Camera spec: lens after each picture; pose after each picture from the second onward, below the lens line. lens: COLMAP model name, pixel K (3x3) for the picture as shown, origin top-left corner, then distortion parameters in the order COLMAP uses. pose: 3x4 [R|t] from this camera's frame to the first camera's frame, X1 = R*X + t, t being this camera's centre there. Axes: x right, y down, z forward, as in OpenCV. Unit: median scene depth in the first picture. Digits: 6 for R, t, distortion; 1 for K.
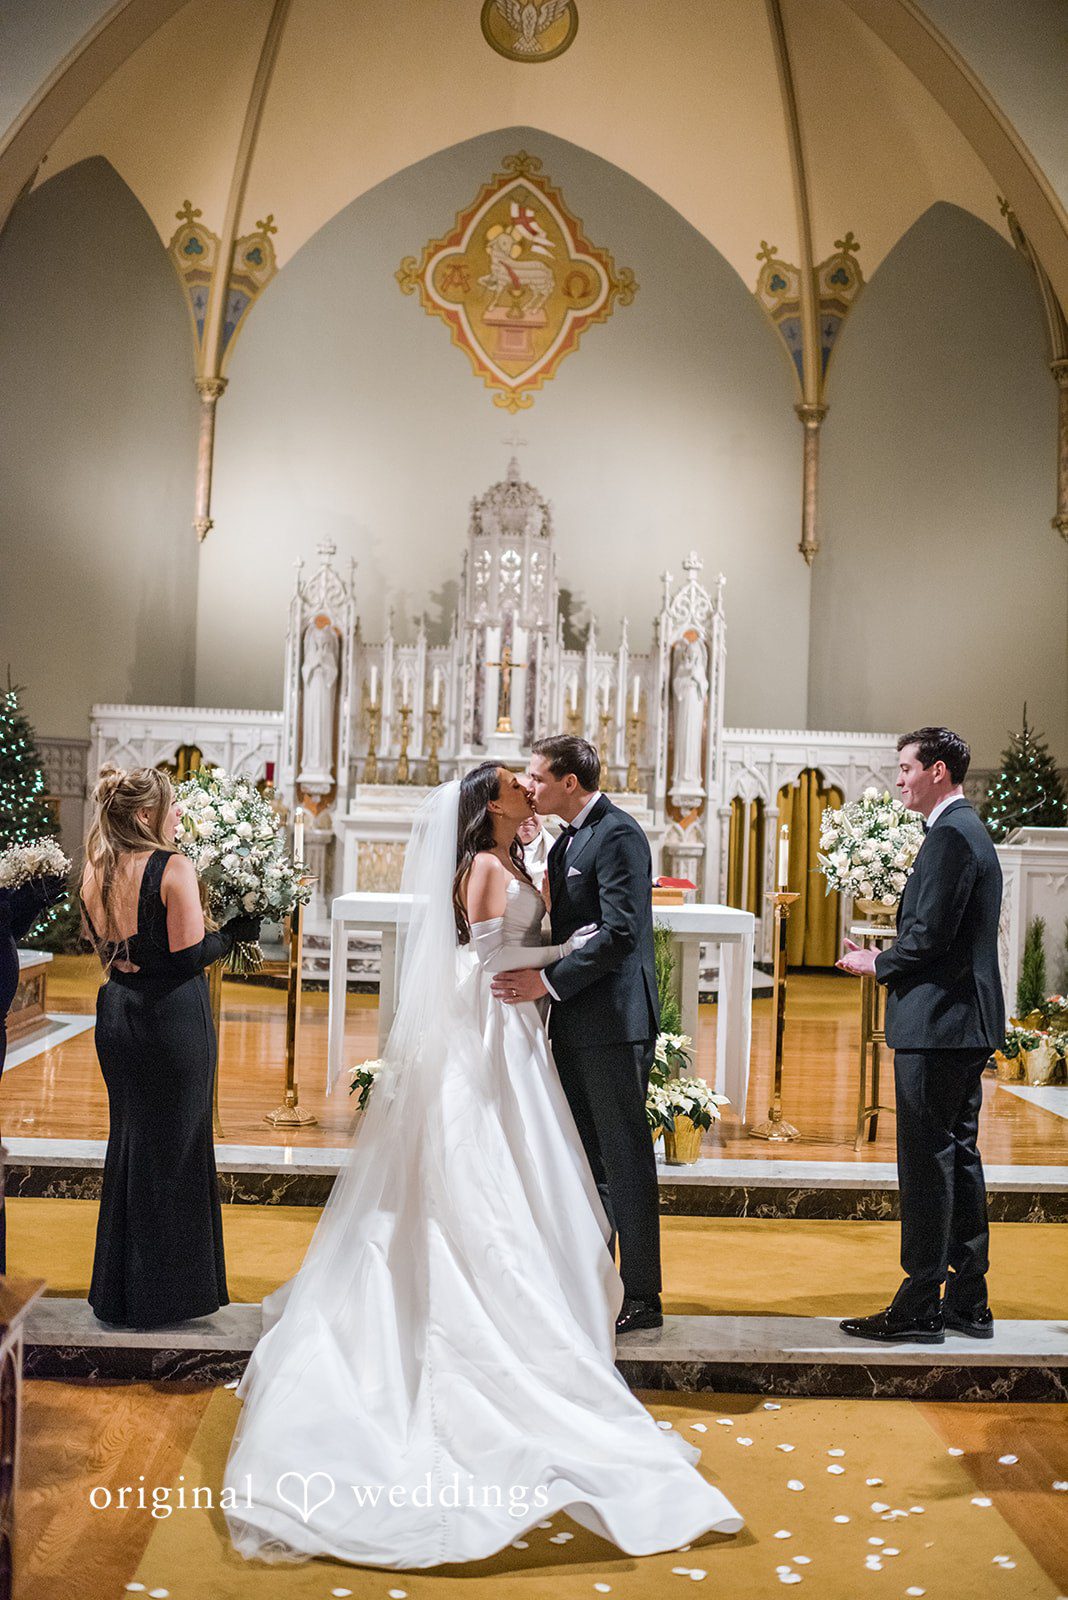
lens RADIAL K [[1616.6, 0, 534.0], [0, 1616.6, 800.0], [0, 0, 1]] dist [-0.093264, 0.089000]
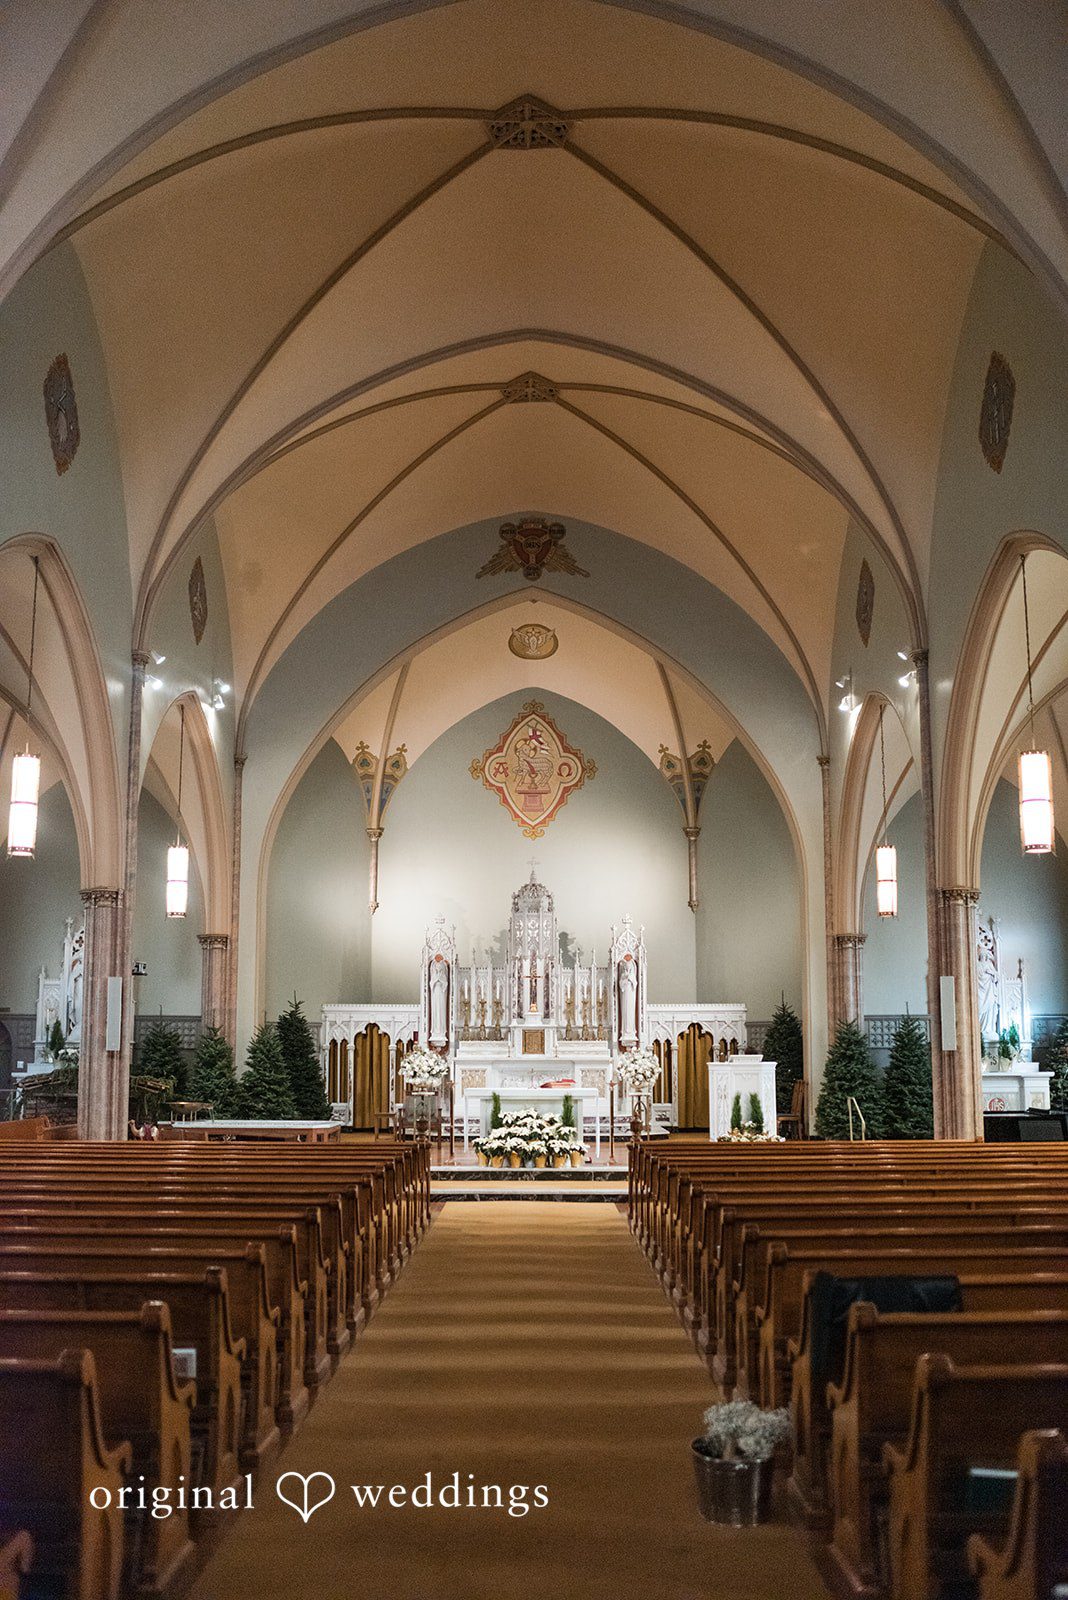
lens RADIAL K [[1616.6, 0, 534.0], [0, 1616.6, 800.0], [0, 0, 1]] dist [-0.093264, 0.089000]
pose [[0.998304, -0.042650, -0.039618, 0.069584], [0.036828, 0.989810, -0.137548, -0.026283], [0.045080, 0.135856, 0.989702, -0.958109]]
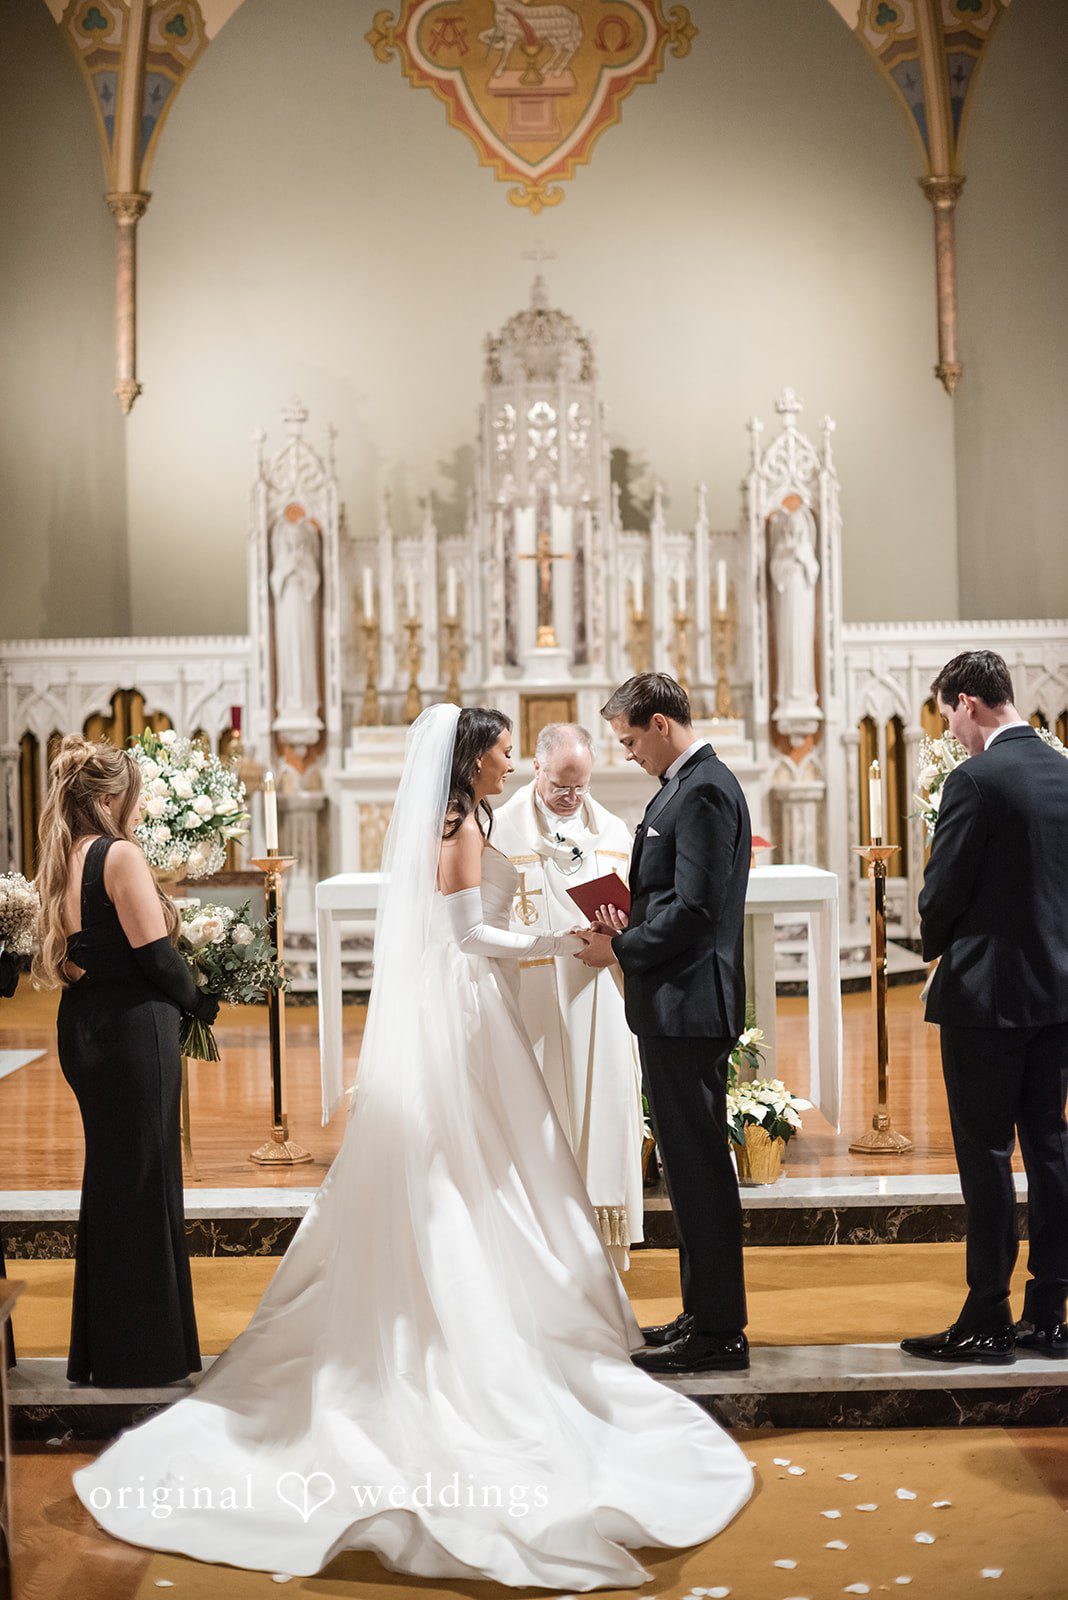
lens RADIAL K [[2336.5, 0, 534.0], [0, 2336.5, 800.0], [0, 0, 1]] dist [-0.143370, 0.098921]
pose [[0.997678, -0.054651, -0.040637, 0.015362], [0.055900, 0.997978, 0.030253, -0.004556], [0.038902, -0.032454, 0.998716, -0.073733]]
